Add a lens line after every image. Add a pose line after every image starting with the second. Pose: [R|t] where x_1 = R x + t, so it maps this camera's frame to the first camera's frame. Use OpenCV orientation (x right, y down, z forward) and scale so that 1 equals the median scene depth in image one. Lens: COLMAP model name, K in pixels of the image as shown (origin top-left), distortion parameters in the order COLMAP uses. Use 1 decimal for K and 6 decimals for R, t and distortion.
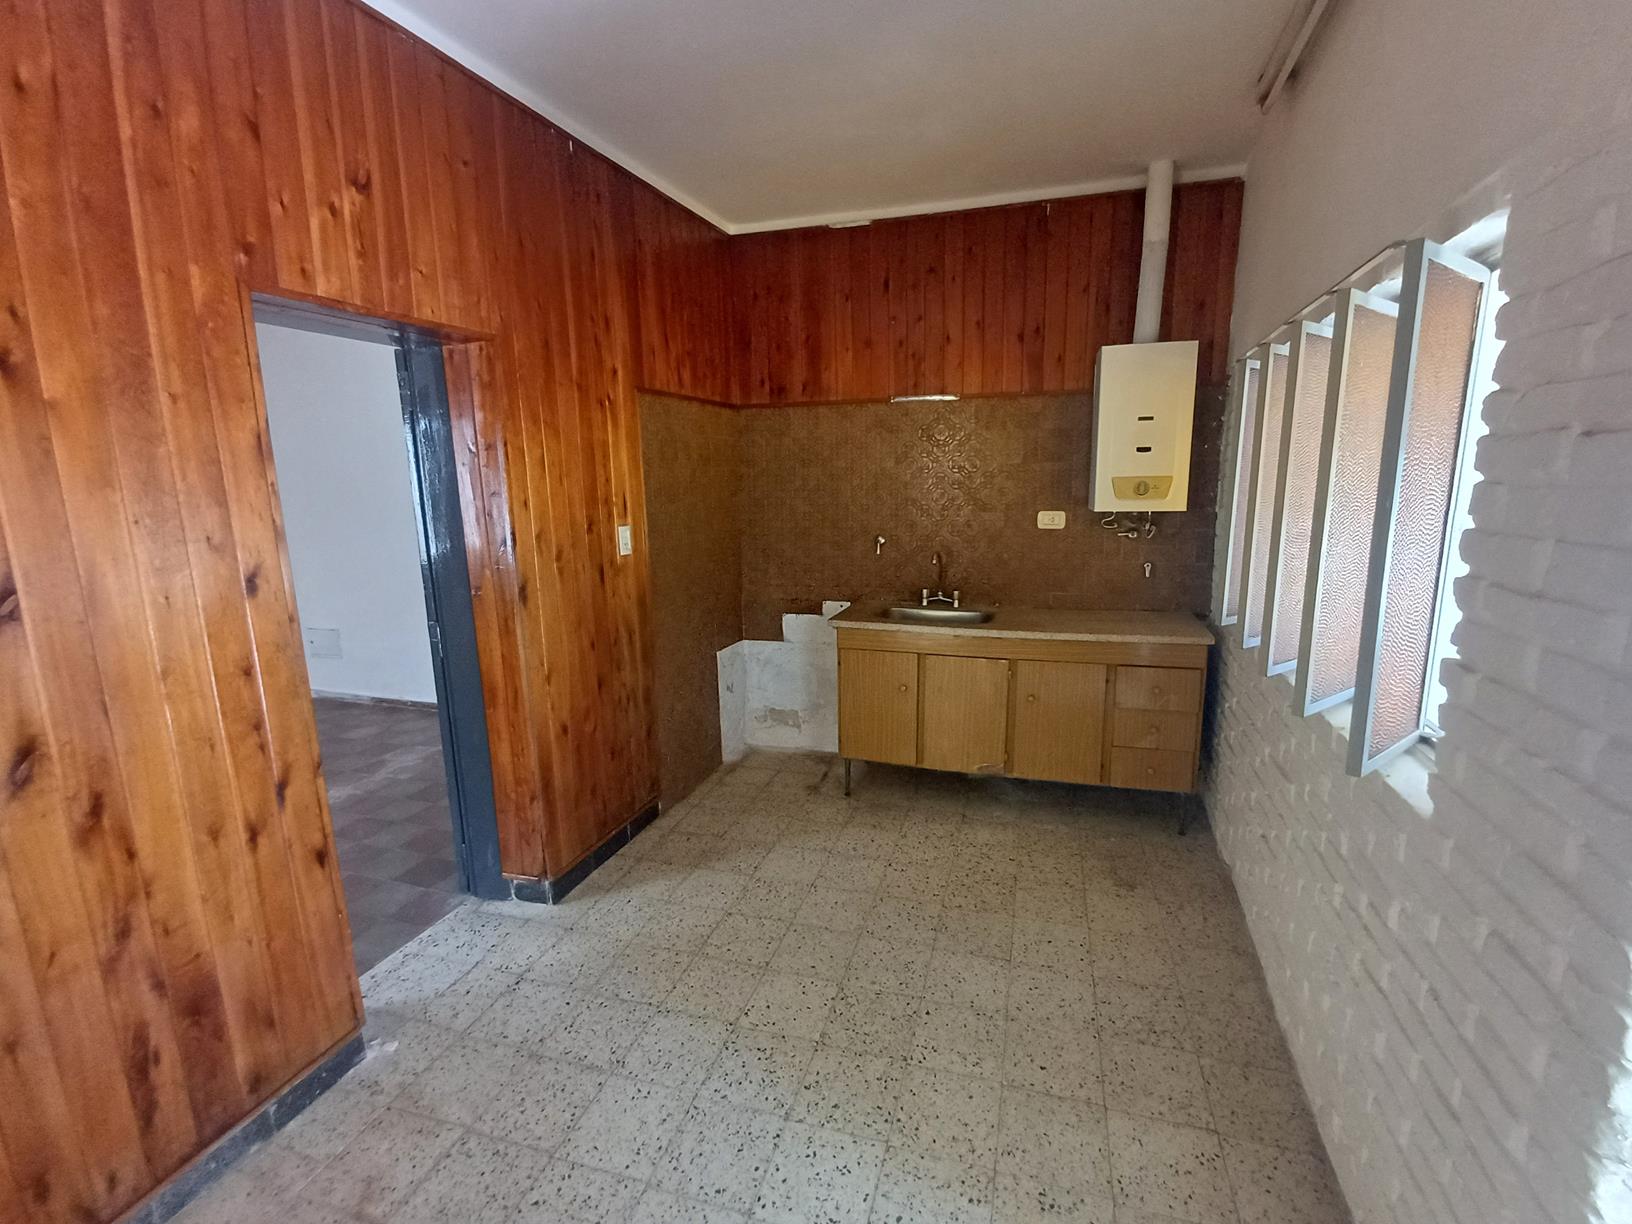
lens RADIAL K [[739.0, 0, 833.5], [0, 739.0, 617.4], [0, 0, 1]] dist [0.001885, 0.000270]
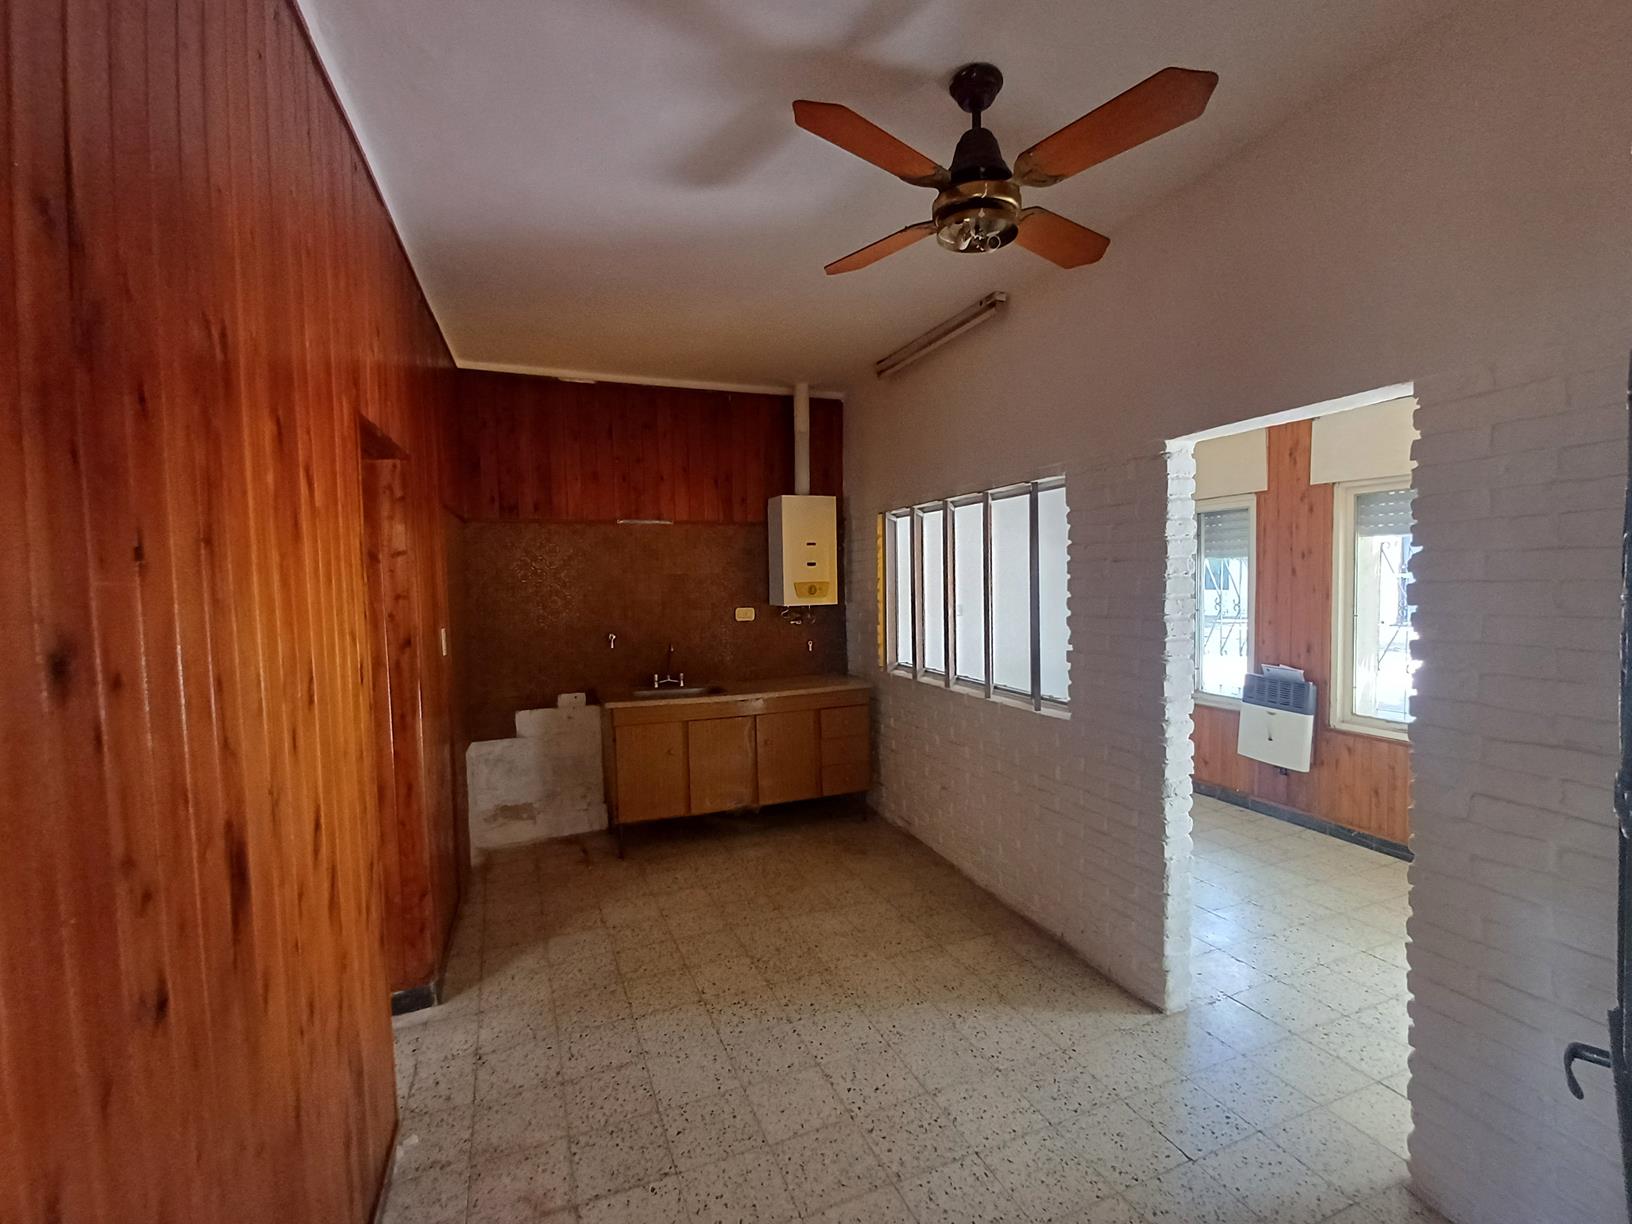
lens RADIAL K [[730.2, 0, 831.1], [0, 730.2, 620.0], [0, 0, 1]] dist [0.002130, -0.006879]
pose [[0.775034, -0.036373, 0.630872, -0.456134], [0.127580, 0.986790, -0.099840, 0.034480], [-0.618907, 0.157867, 0.769437, -0.132392]]
